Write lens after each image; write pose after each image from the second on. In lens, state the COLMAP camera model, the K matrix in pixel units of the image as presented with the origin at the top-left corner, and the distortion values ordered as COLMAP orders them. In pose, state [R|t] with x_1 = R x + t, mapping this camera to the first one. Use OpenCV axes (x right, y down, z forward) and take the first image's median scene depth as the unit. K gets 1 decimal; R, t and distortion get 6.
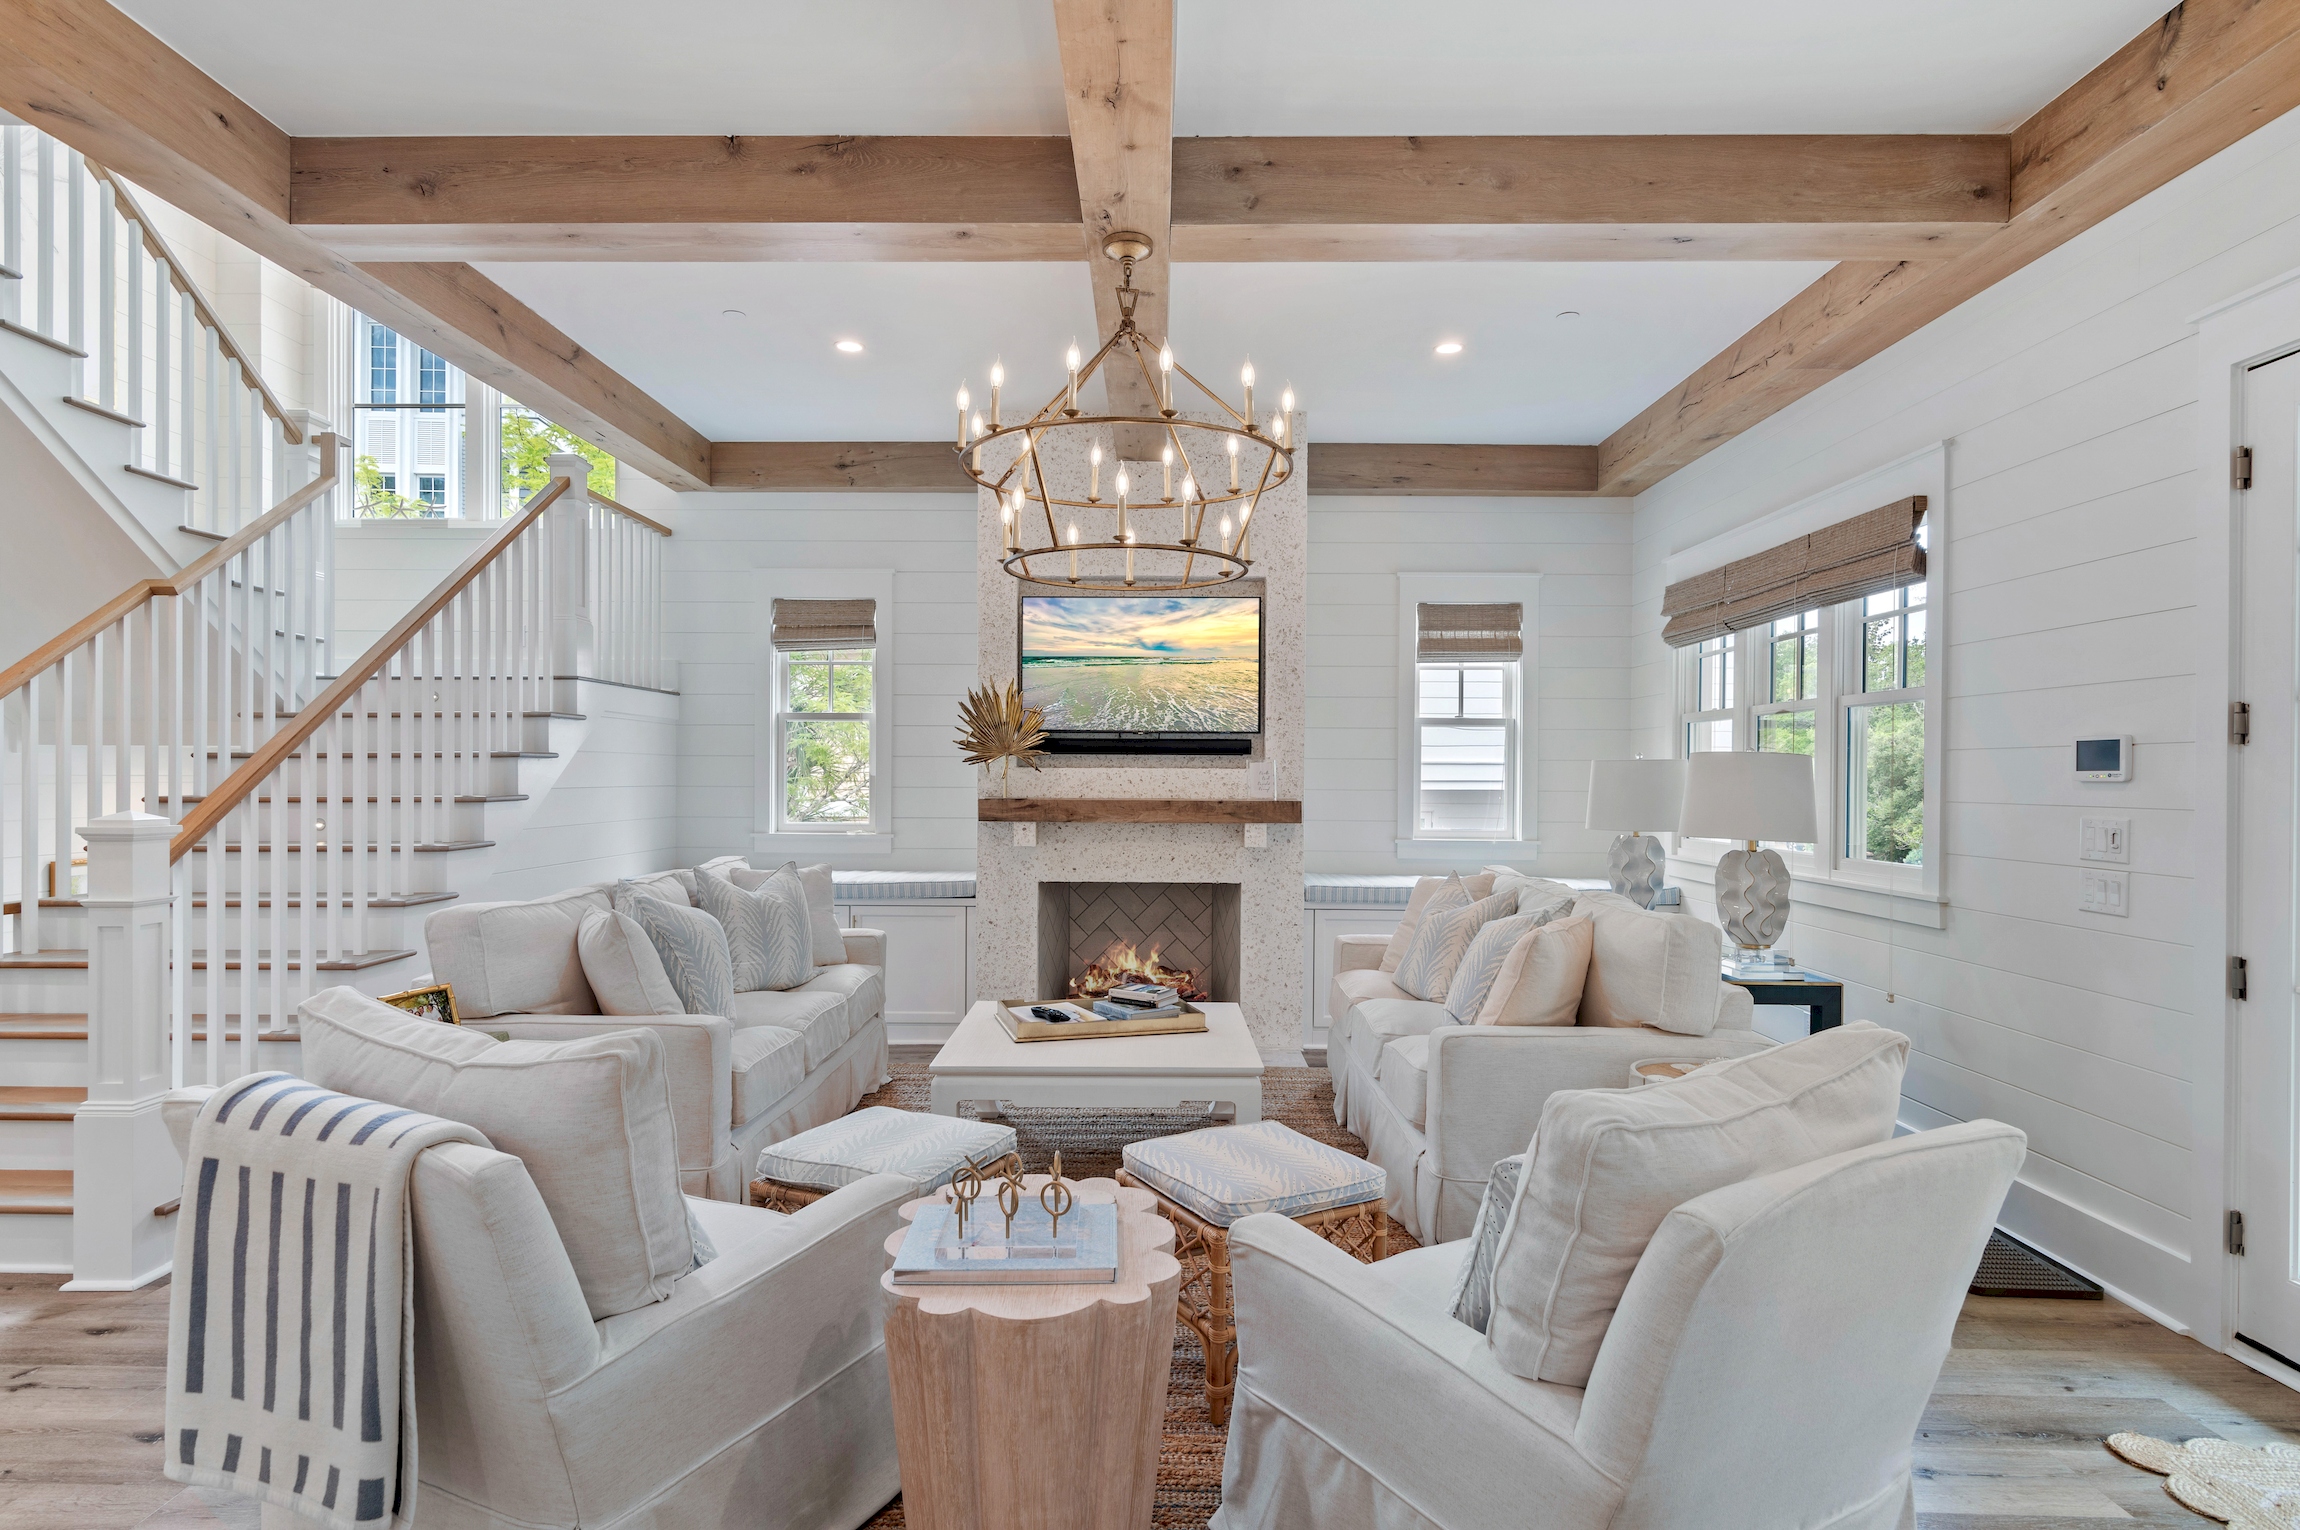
lens RADIAL K [[1188.1, 0, 1150.1], [0, 1188.1, 784.3], [0, 0, 1]] dist [0.001556, 0.000597]
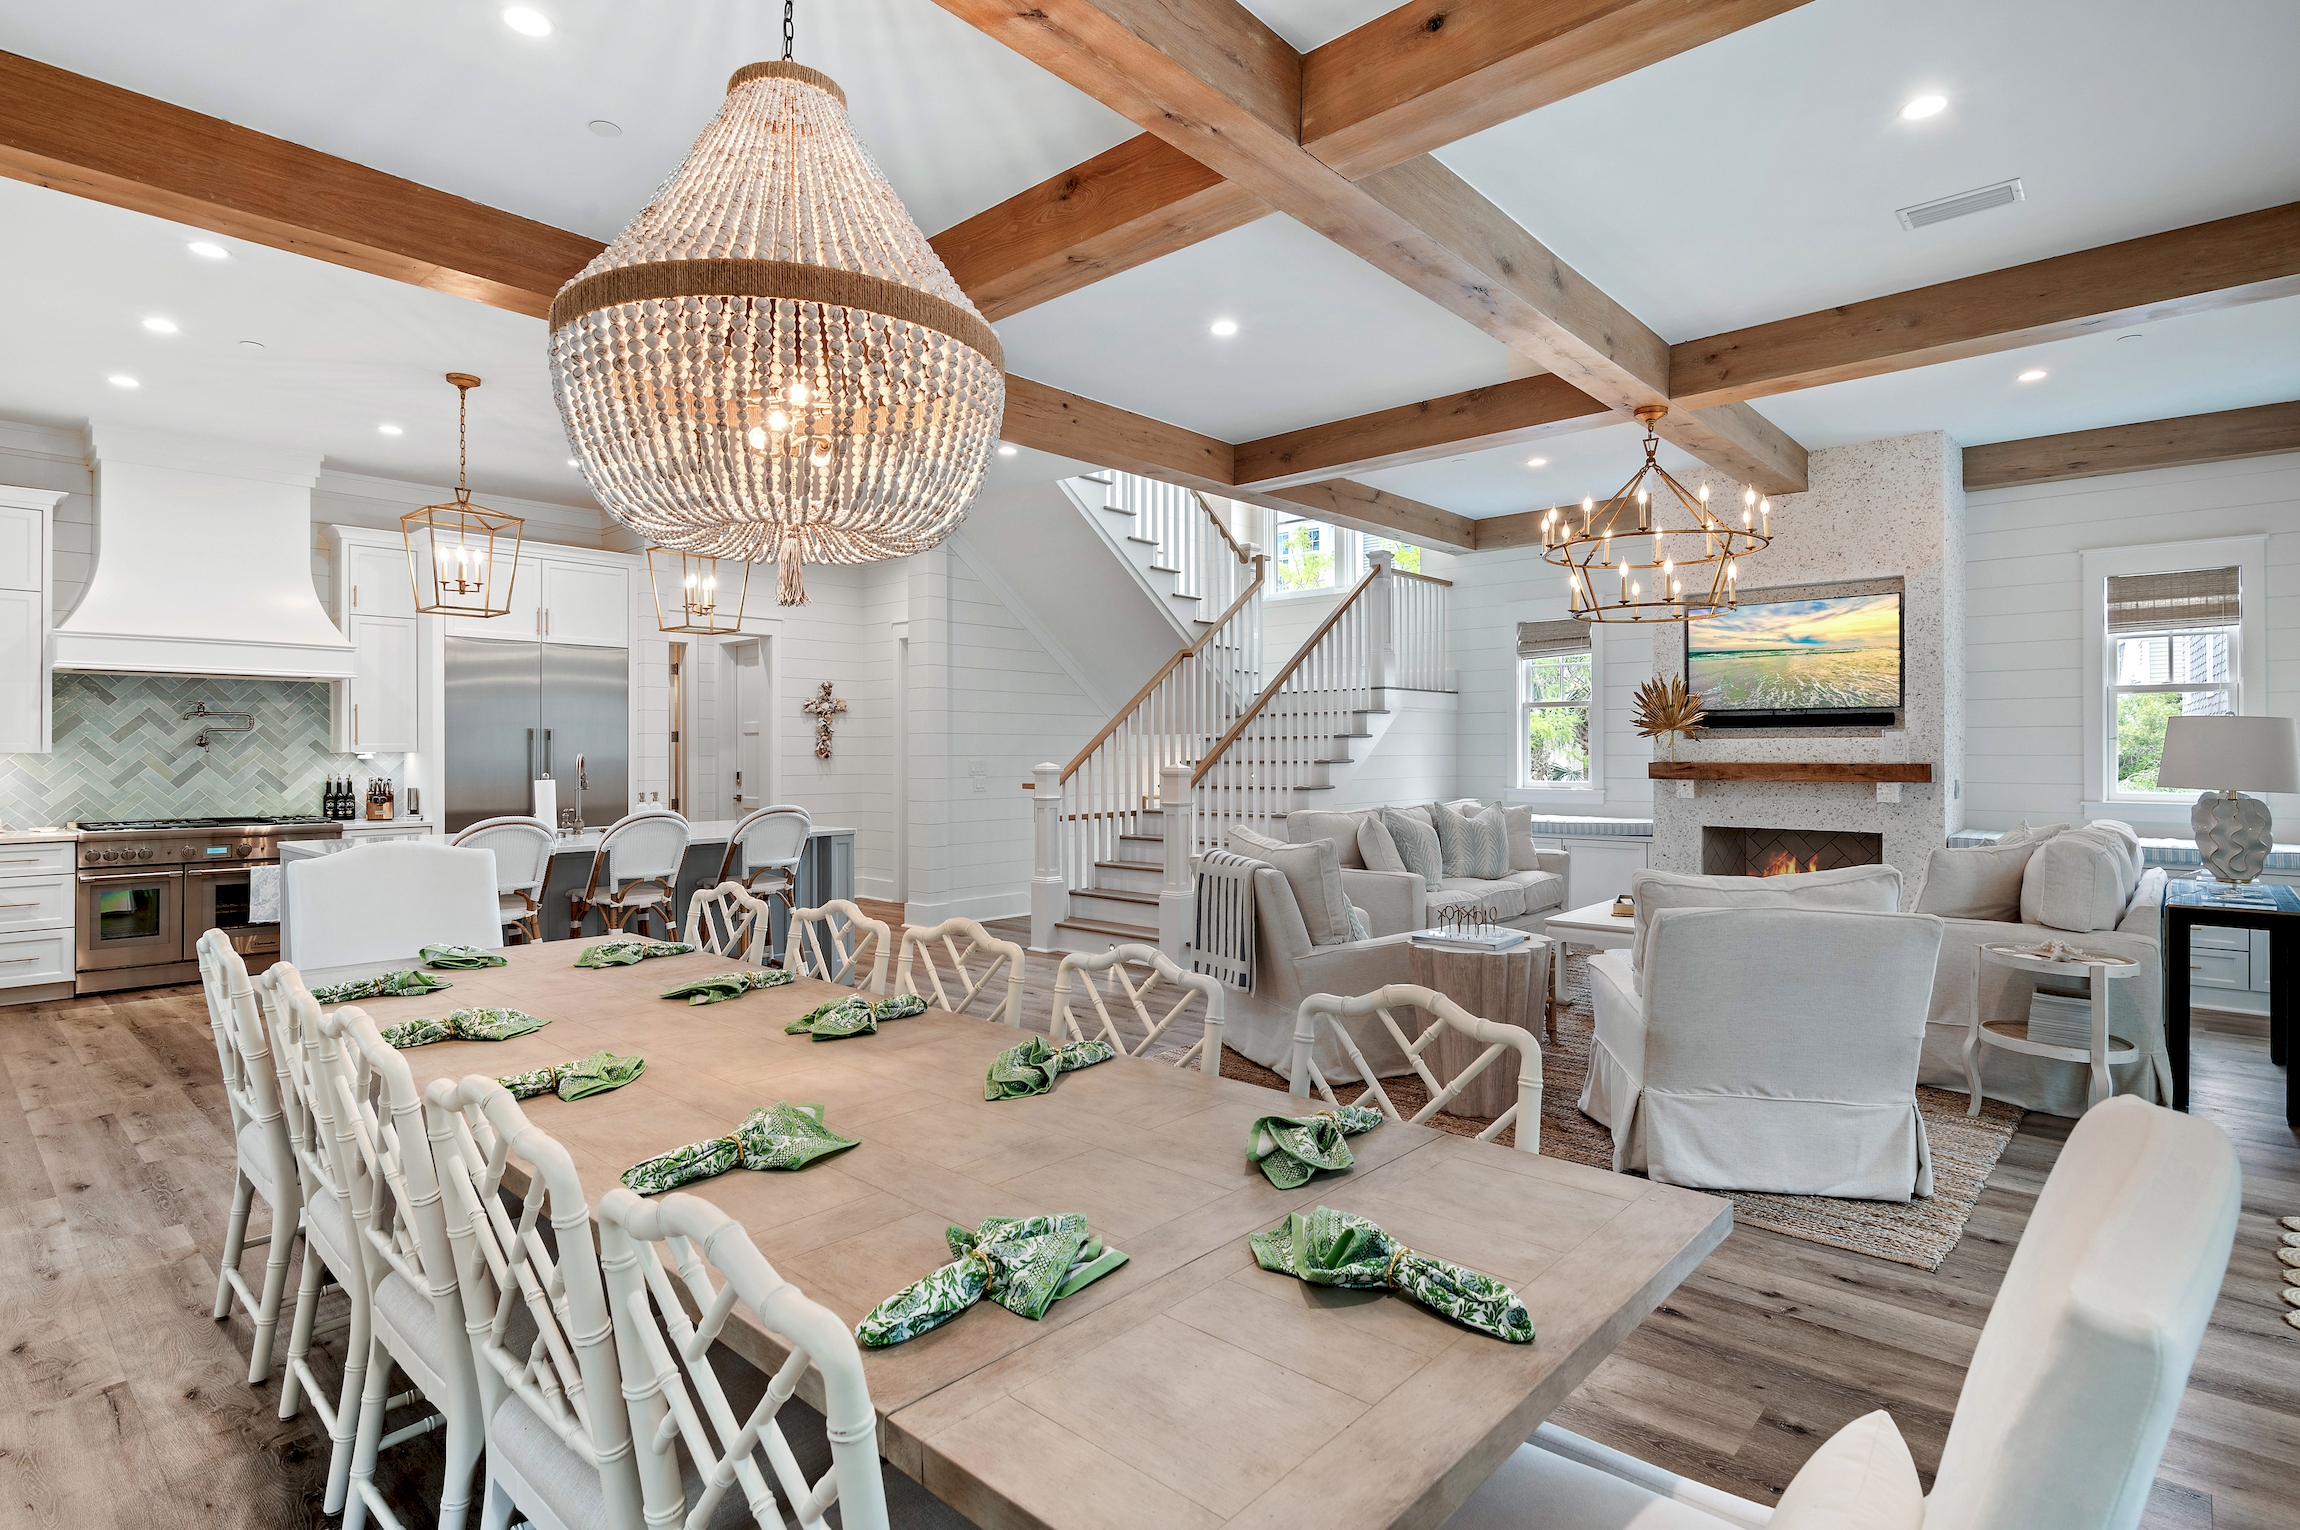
lens RADIAL K [[1157.3, 0, 1150.0], [0, 1157.3, 765.0], [0, 0, 1]] dist [-0.002322, -0.001124]
pose [[0.749309, -0.000546, -0.662220, 0.308222], [0.002086, 0.999997, 0.001536, 0.012009], [0.662217, -0.002532, 0.749307, -0.375489]]
